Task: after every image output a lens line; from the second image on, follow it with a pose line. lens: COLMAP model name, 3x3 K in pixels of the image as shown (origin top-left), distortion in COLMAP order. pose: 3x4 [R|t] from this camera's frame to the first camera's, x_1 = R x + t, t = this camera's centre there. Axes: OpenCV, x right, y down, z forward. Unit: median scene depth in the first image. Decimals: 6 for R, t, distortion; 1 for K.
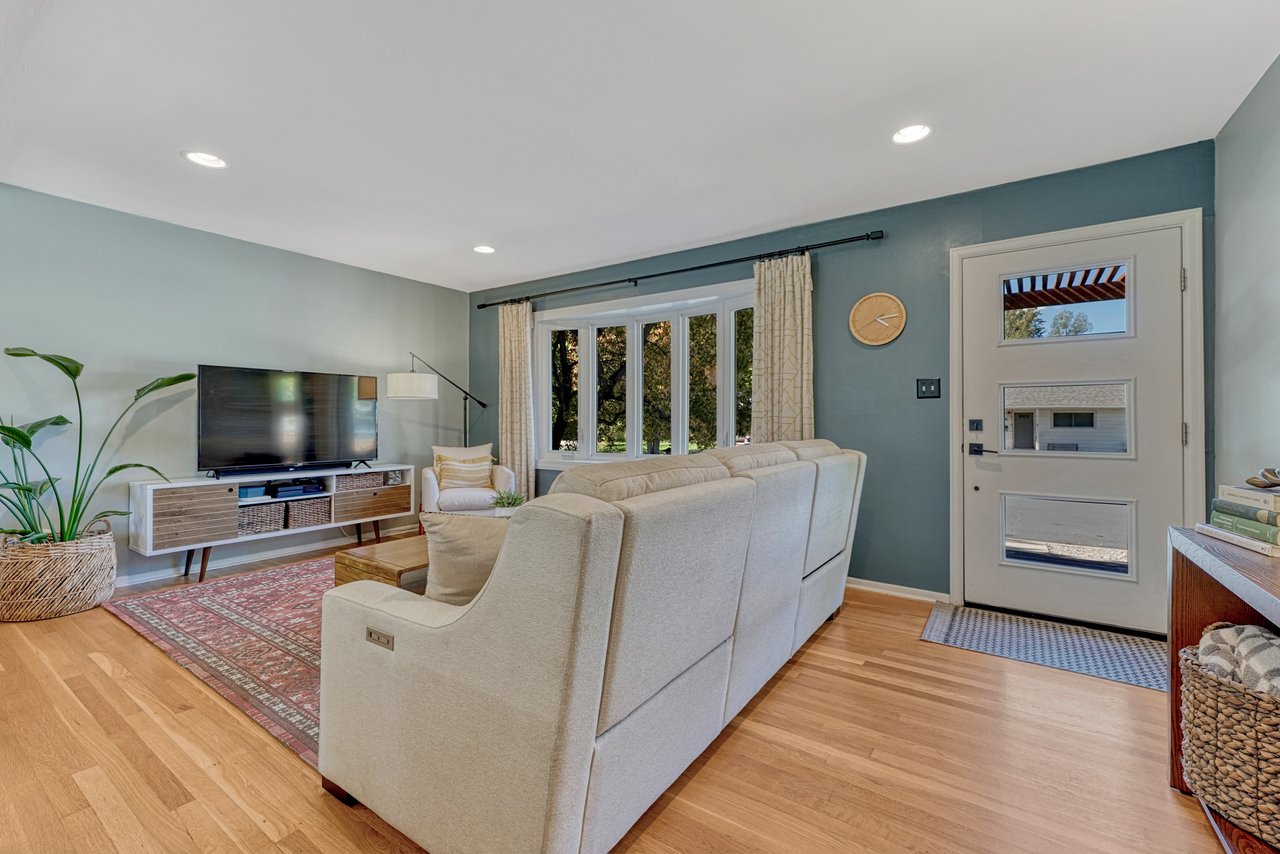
lens RADIAL K [[573.6, 0, 643.2], [0, 573.6, 413.2], [0, 0, 1]] dist [0.012734, 0.000096]
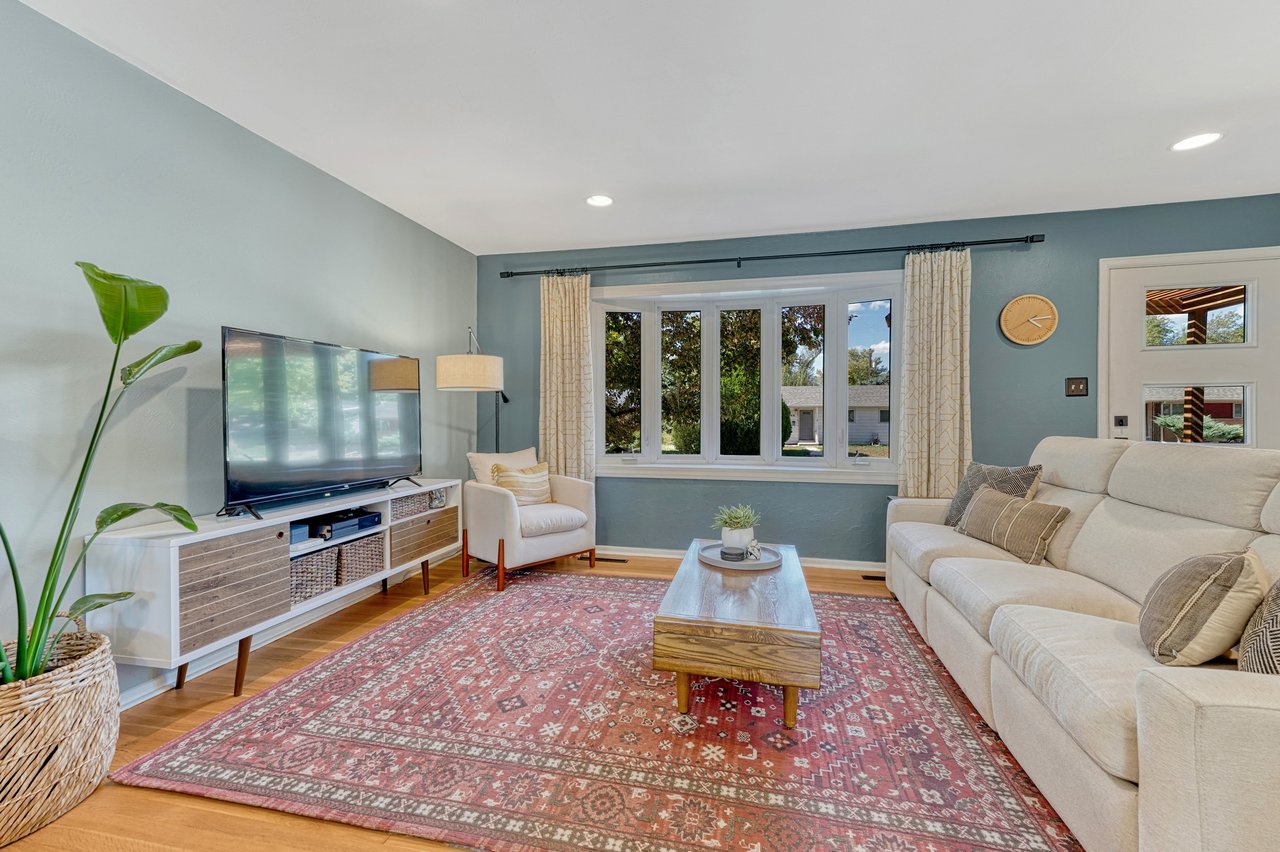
lens RADIAL K [[564.3, 0, 659.6], [0, 564.3, 417.1], [0, 0, 1]] dist [0.012303, 0.000219]
pose [[0.921957, -0.003852, 0.387273, -0.543459], [-0.001349, 0.999913, 0.013157, -0.000153], [-0.387290, -0.012653, 0.921871, 0.275092]]
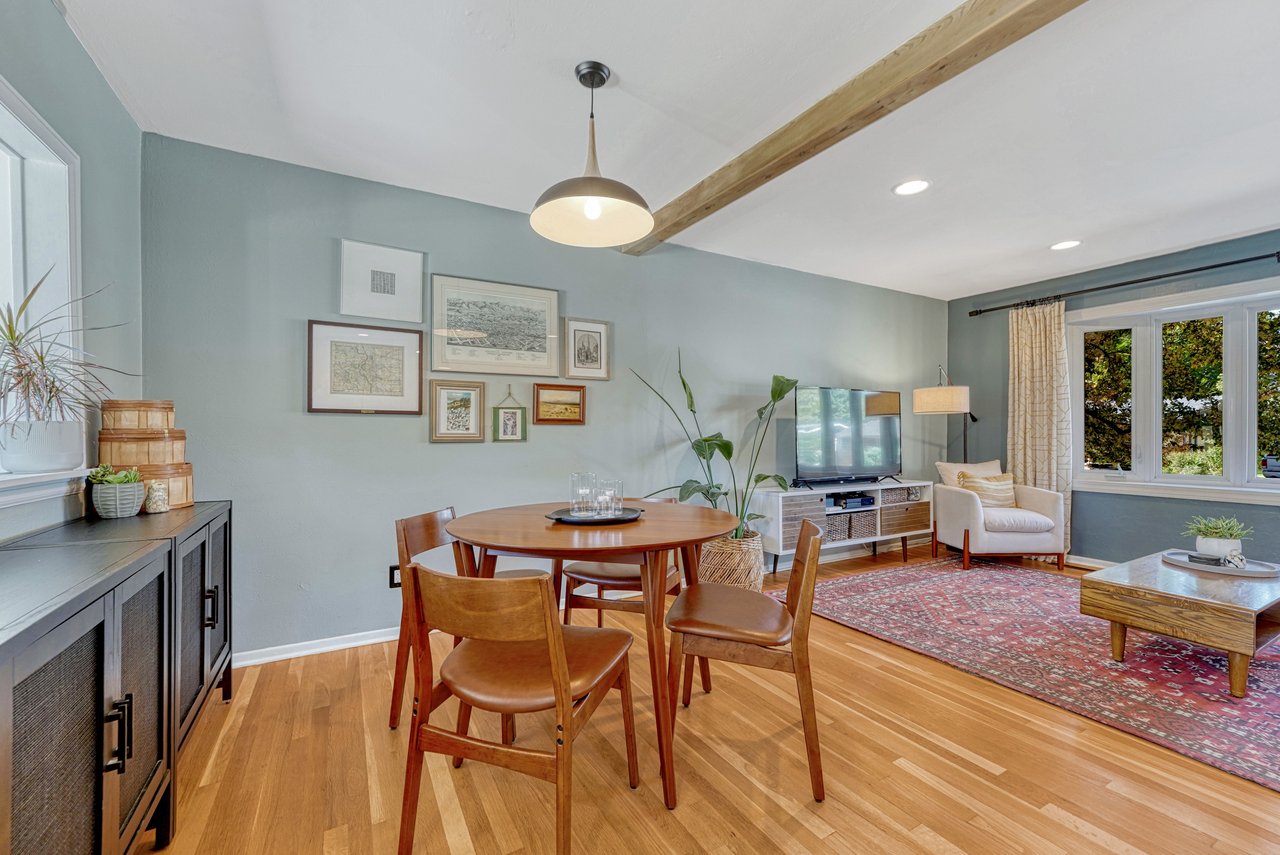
lens RADIAL K [[553.4, 0, 614.3], [0, 553.4, 437.7], [0, 0, 1]] dist [0.002368, 0.000562]
pose [[0.894036, -0.001698, -0.447992, -0.562036], [0.008676, 0.999871, 0.013525, -0.001817], [0.447911, -0.015979, 0.893935, -0.097701]]
